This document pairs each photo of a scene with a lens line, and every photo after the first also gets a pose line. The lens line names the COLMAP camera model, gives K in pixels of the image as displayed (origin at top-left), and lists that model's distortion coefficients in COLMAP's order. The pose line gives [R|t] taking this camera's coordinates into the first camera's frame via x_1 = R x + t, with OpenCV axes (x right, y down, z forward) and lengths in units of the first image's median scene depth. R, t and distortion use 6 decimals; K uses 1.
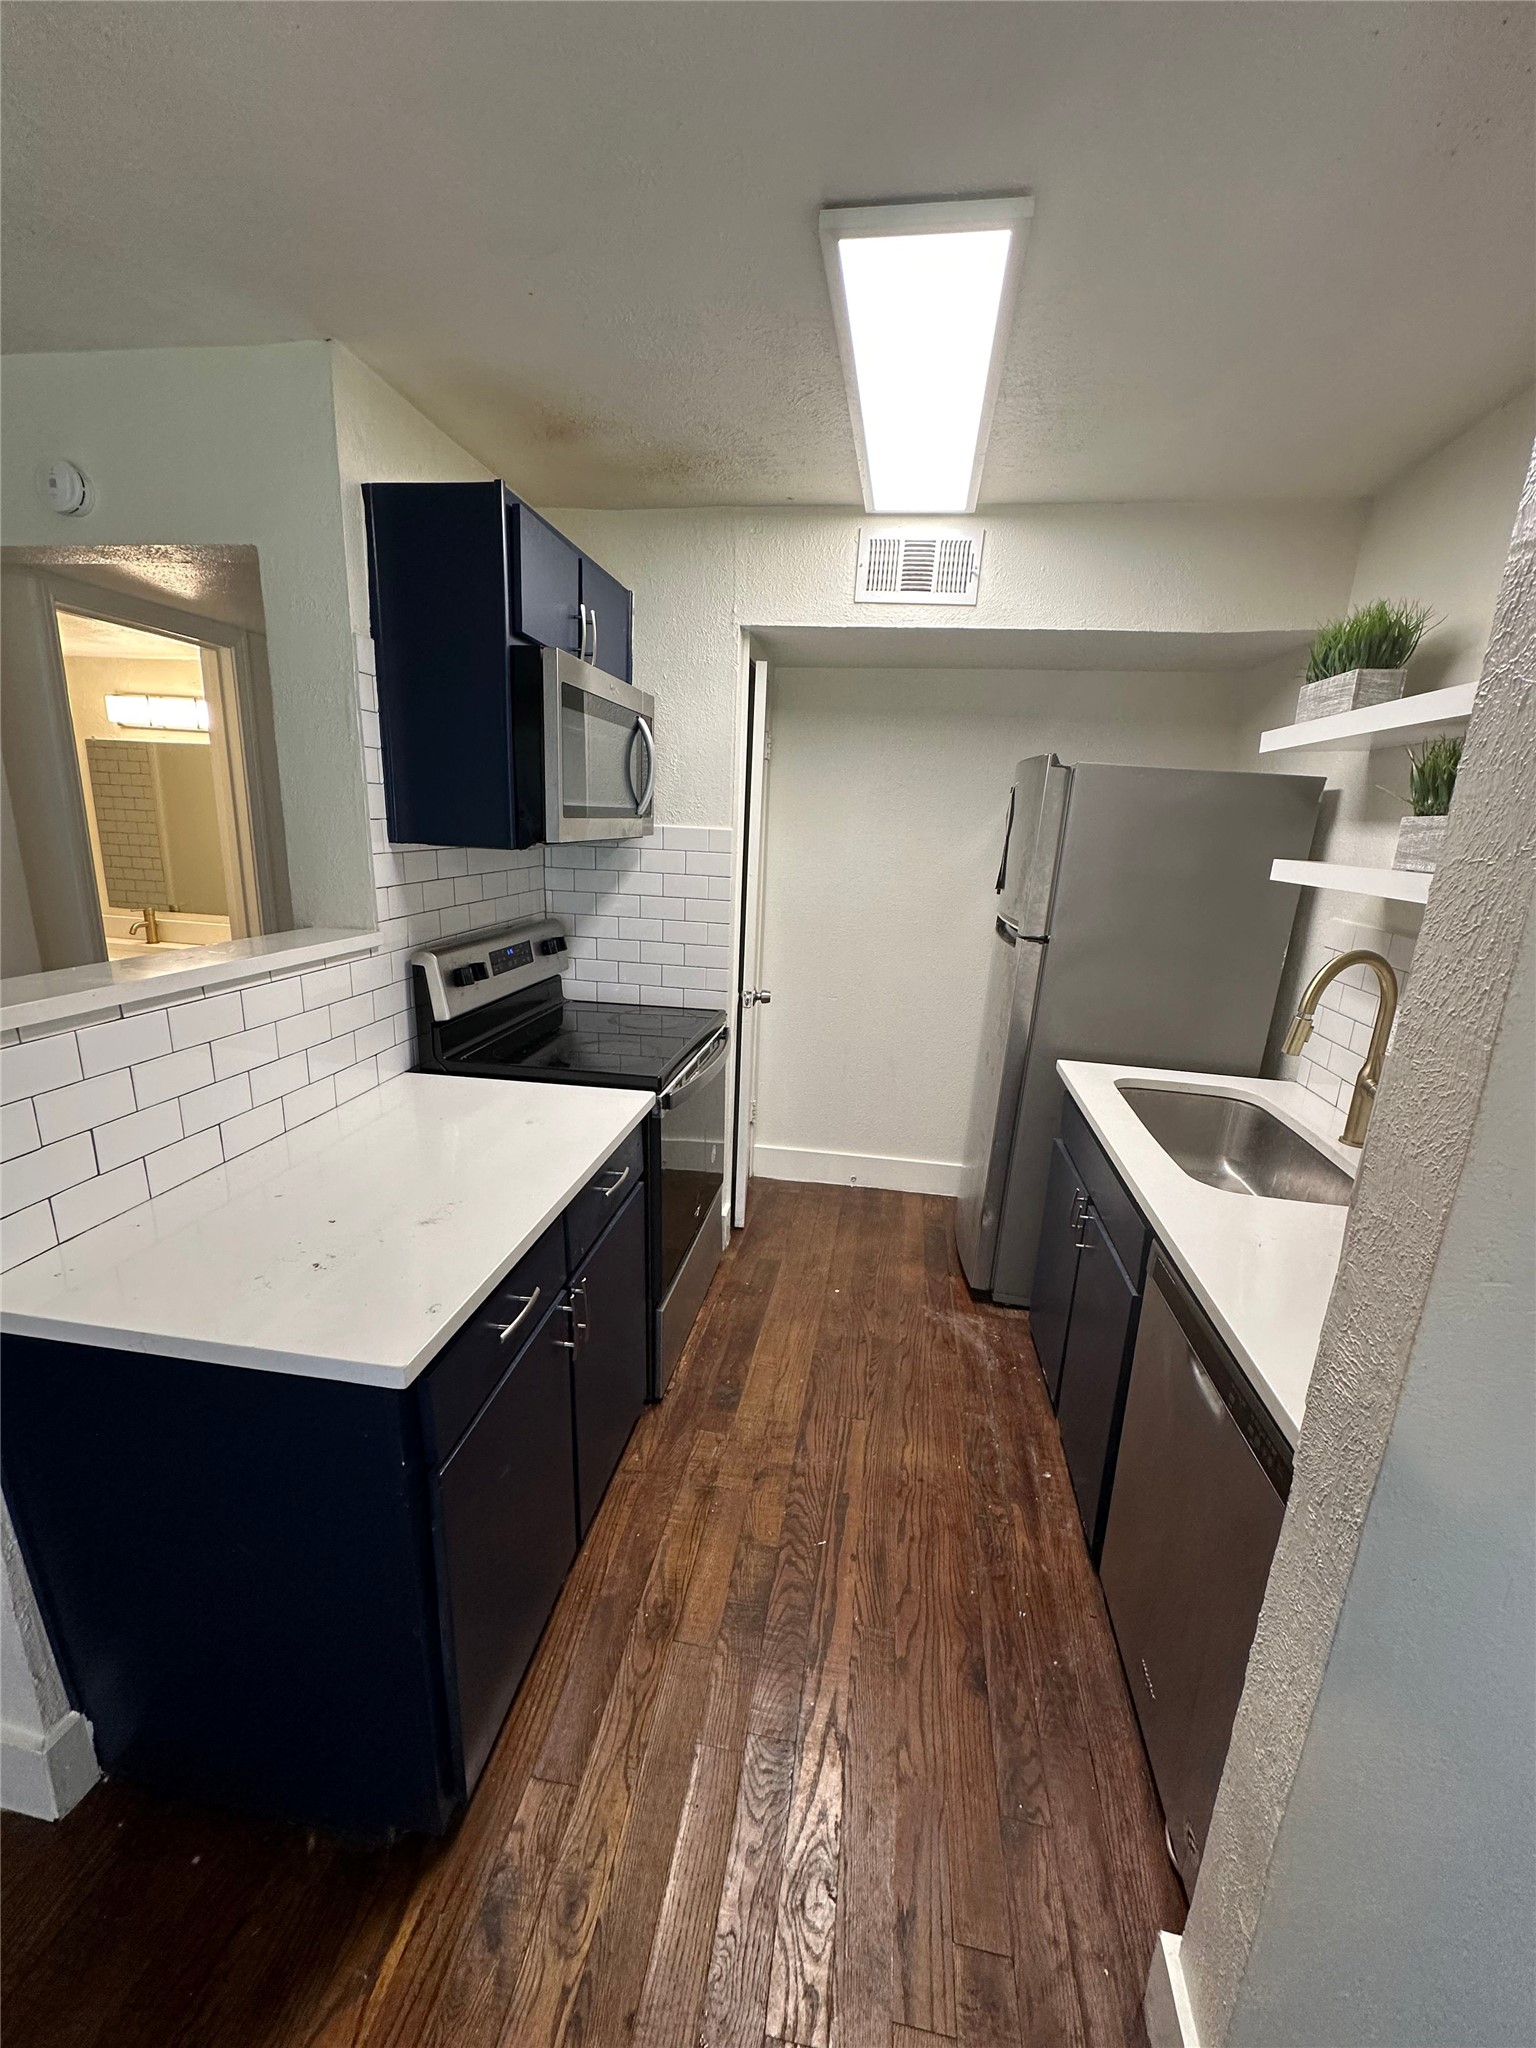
lens RADIAL K [[815.2, 0, 768.0], [0, 815.2, 1024.0], [0, 0, 1]] dist [-0.005606, 0.000954]
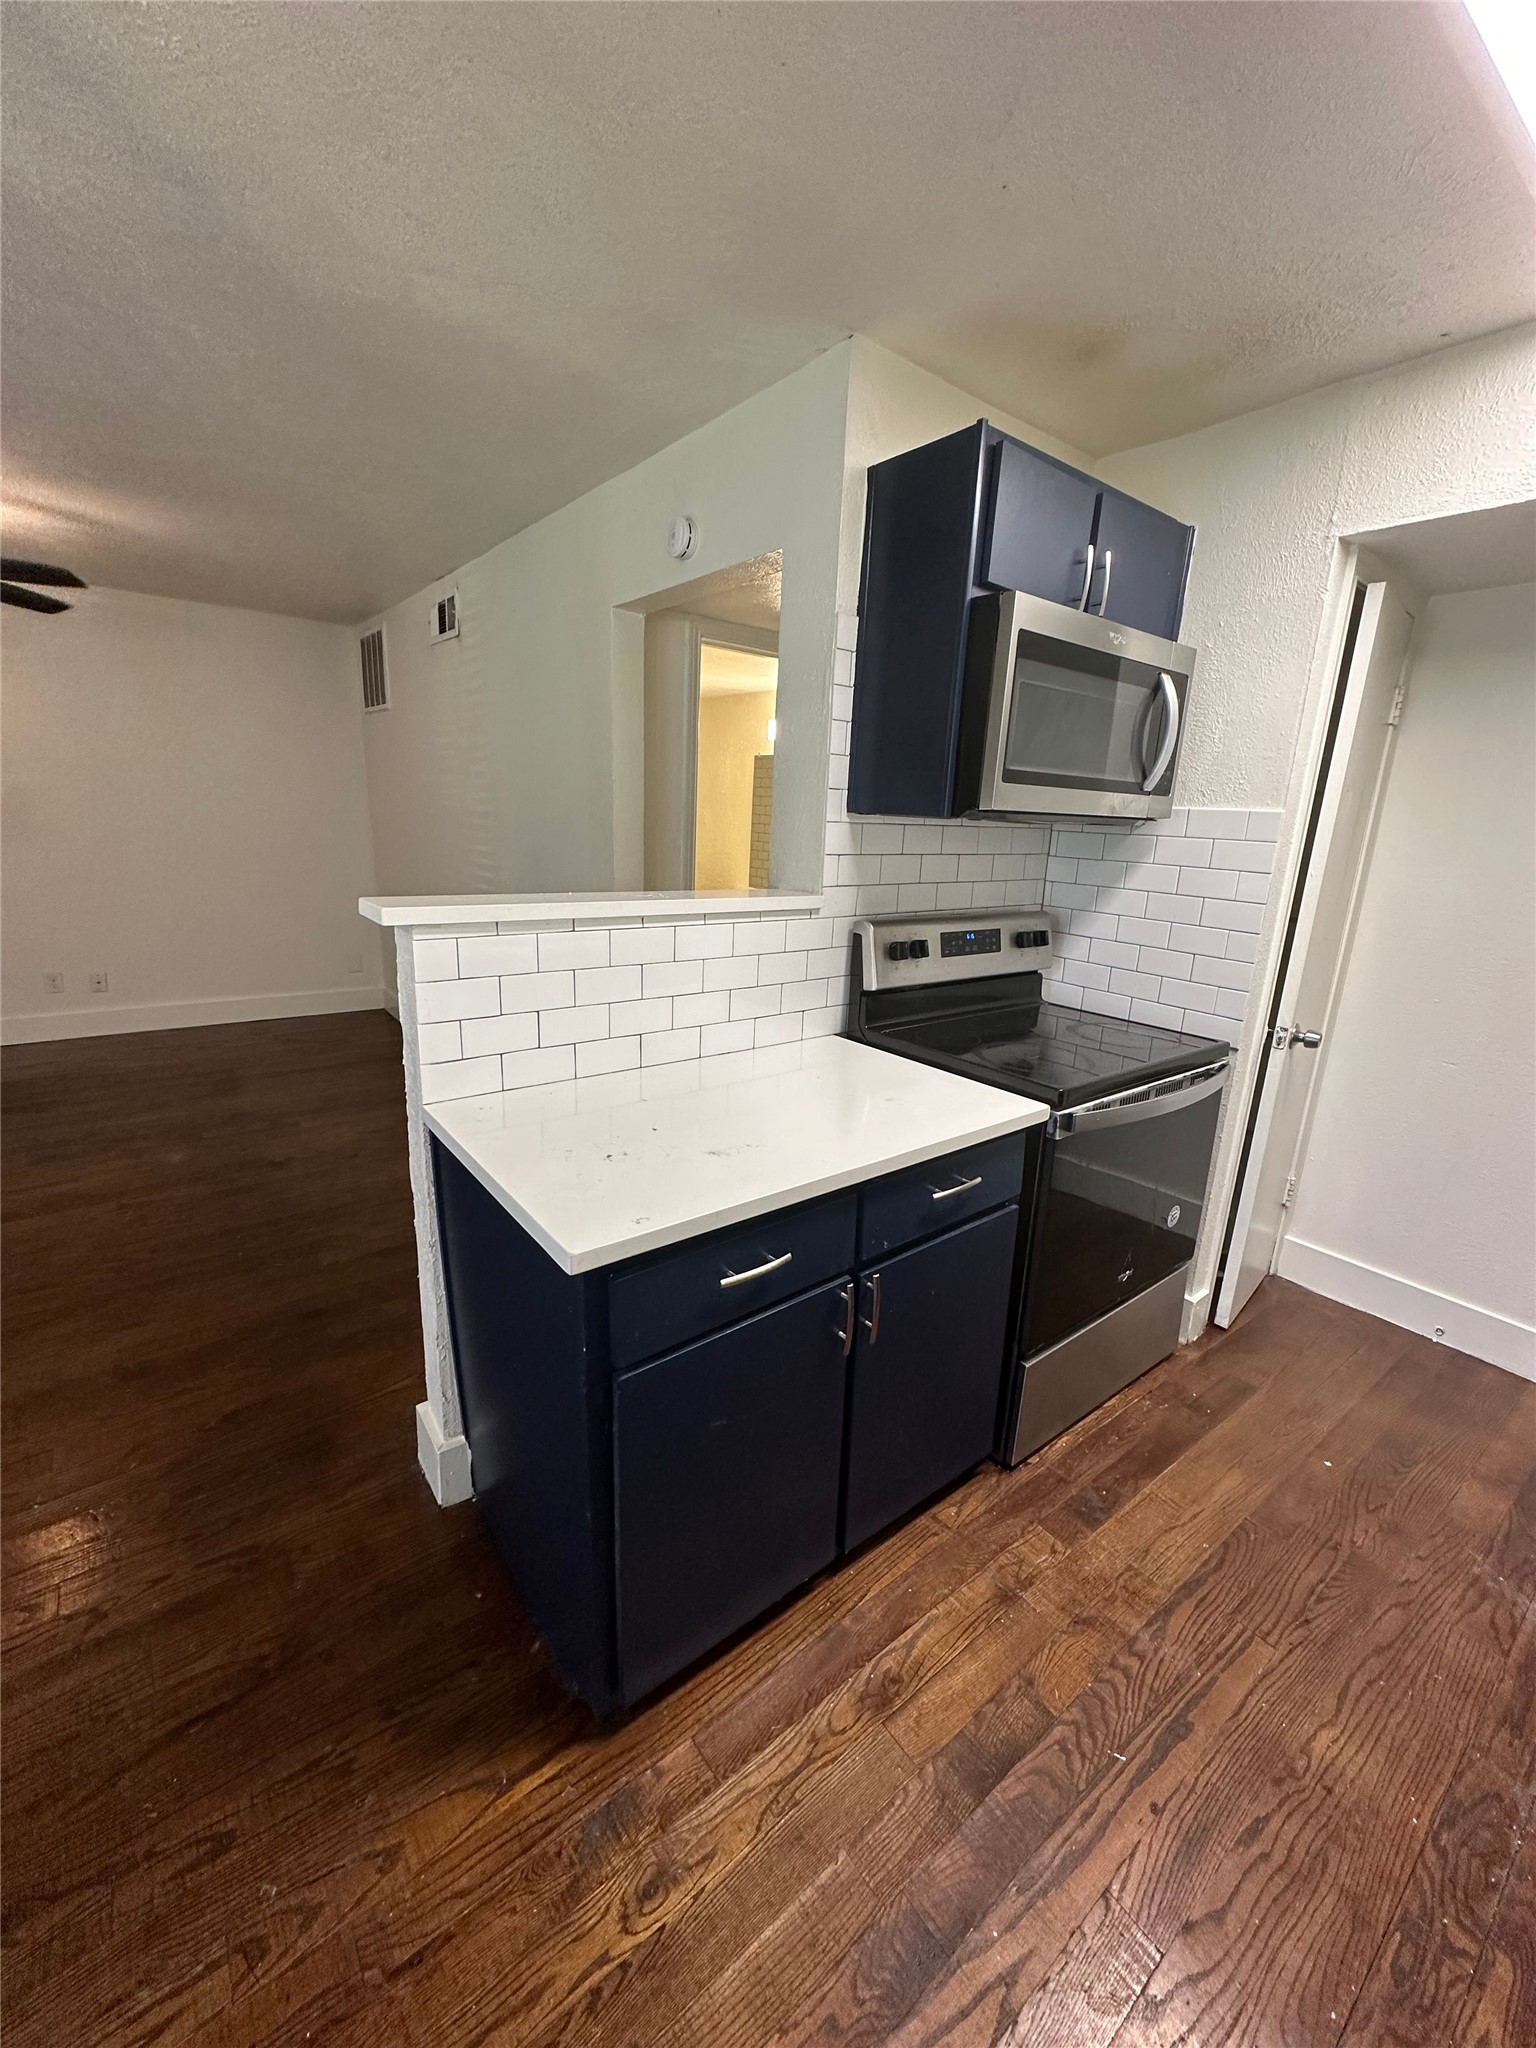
lens RADIAL K [[815.2, 0, 768.0], [0, 815.2, 1024.0], [0, 0, 1]] dist [-0.005606, 0.000954]
pose [[0.727429, 0.161682, -0.666862, 0.189836], [-0.180838, 0.982659, 0.040985, 0.018162], [0.661925, 0.090781, 0.744053, 0.169018]]
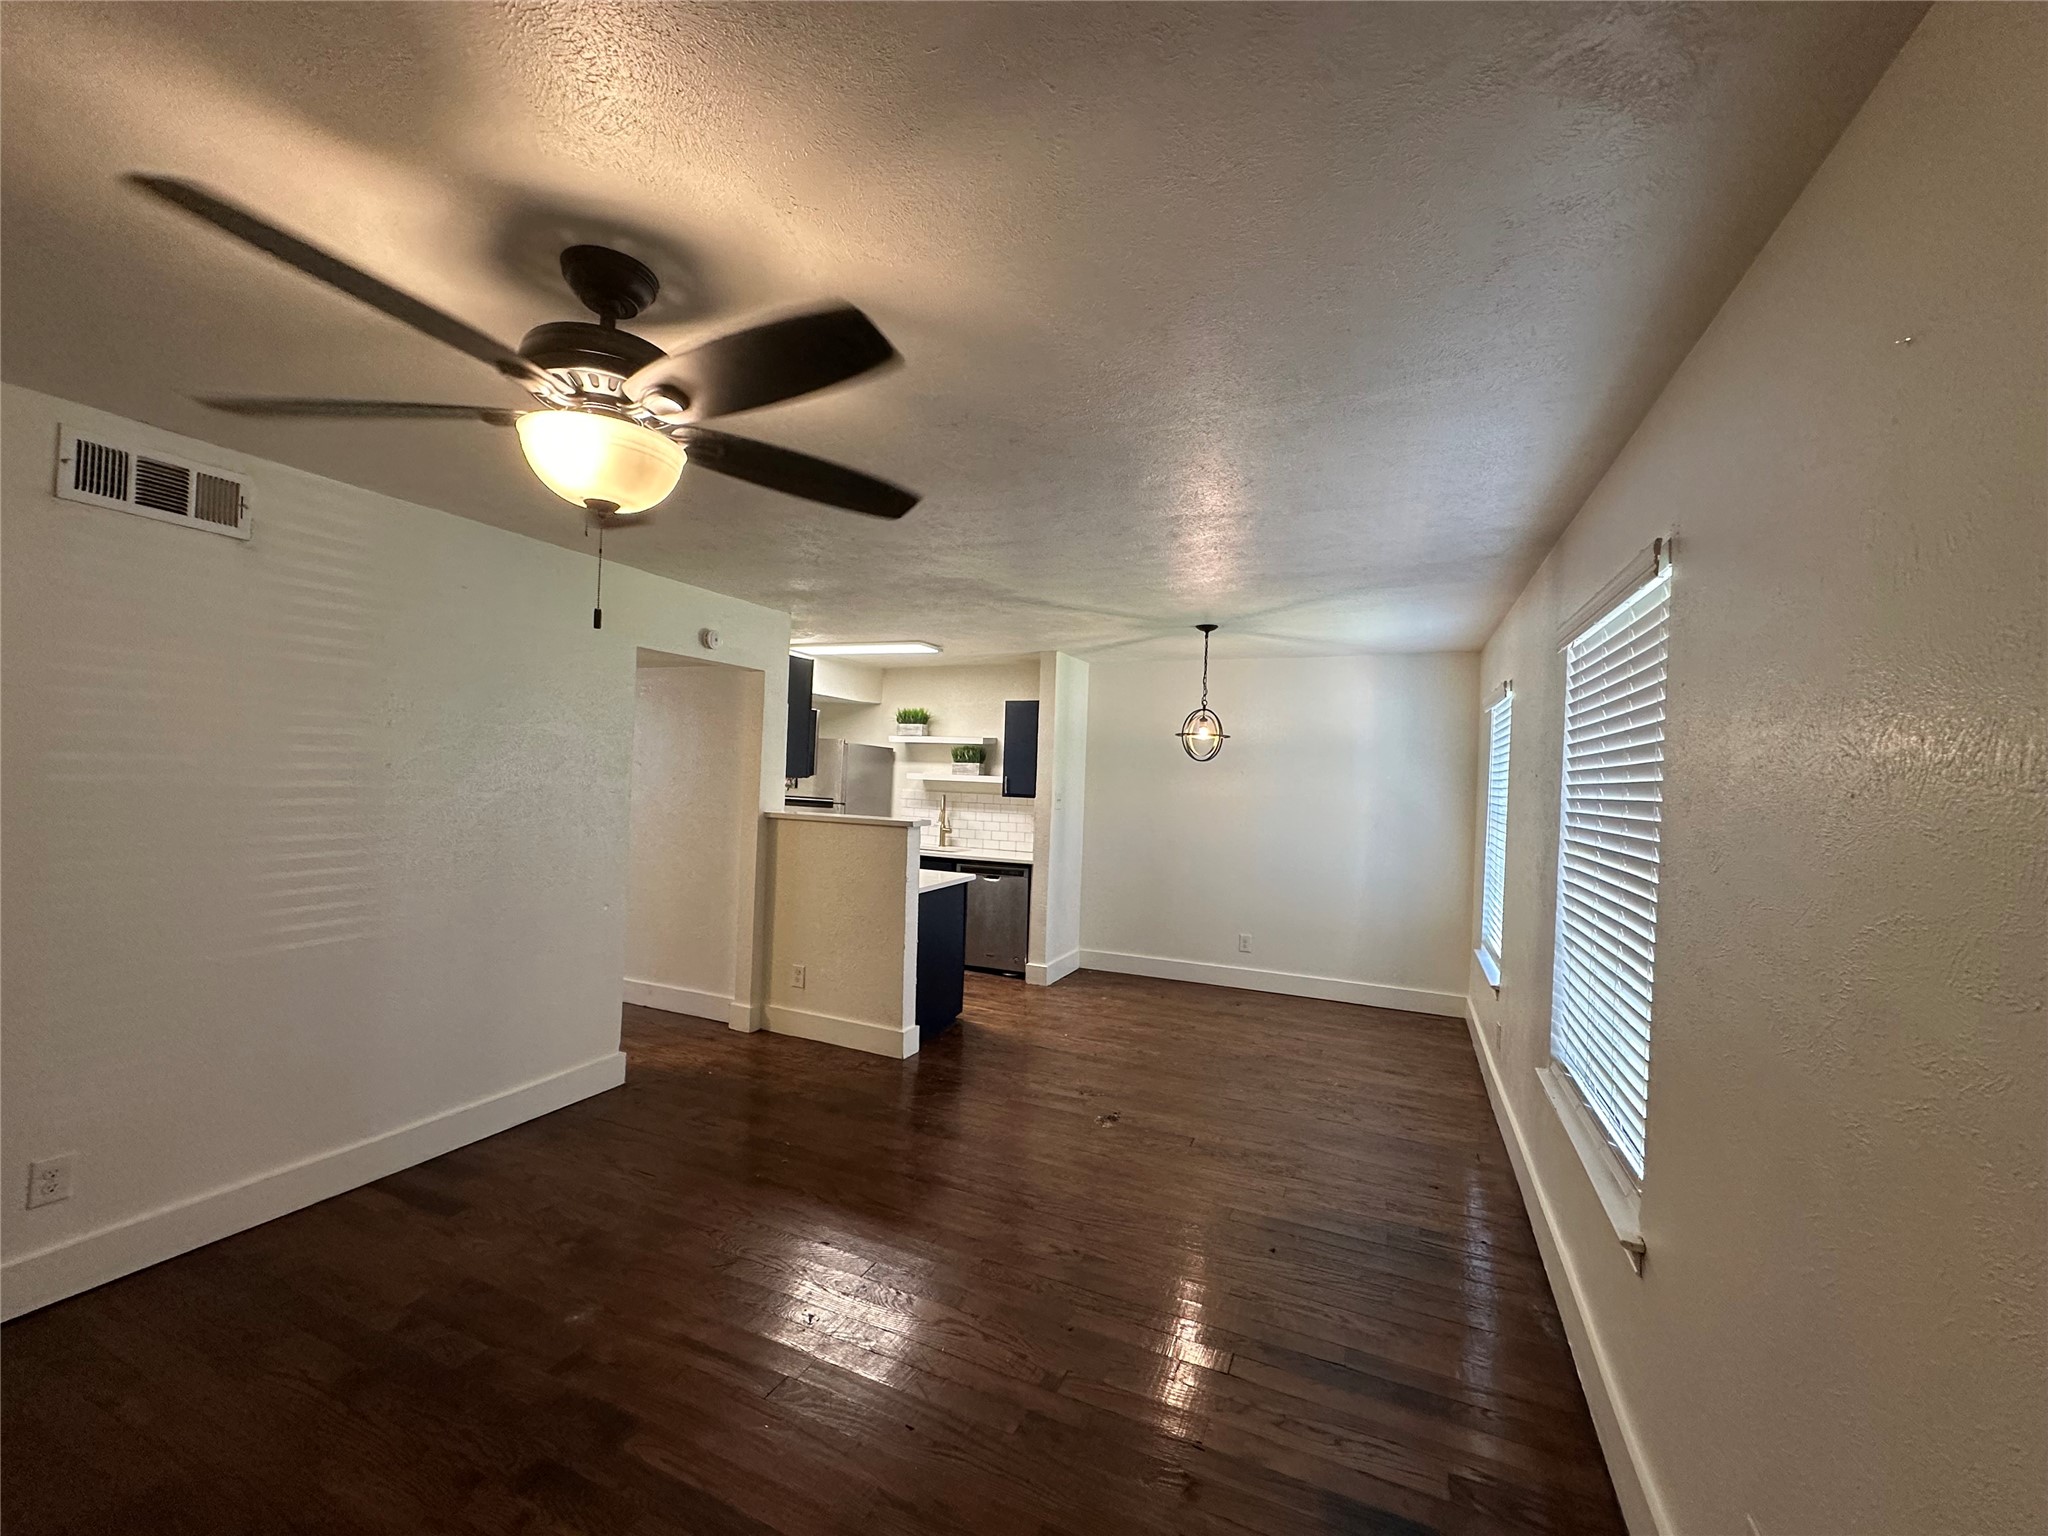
lens RADIAL K [[815.2, 0, 1023.5], [0, 815.2, 770.1], [0, 0, 1]] dist [-0.005606, 0.000954]
pose [[0.264484, -0.026725, 0.964020, -2.569042], [0.211262, 0.976942, -0.030878, -0.001906], [-0.940966, 0.211828, 0.264031, -0.384103]]
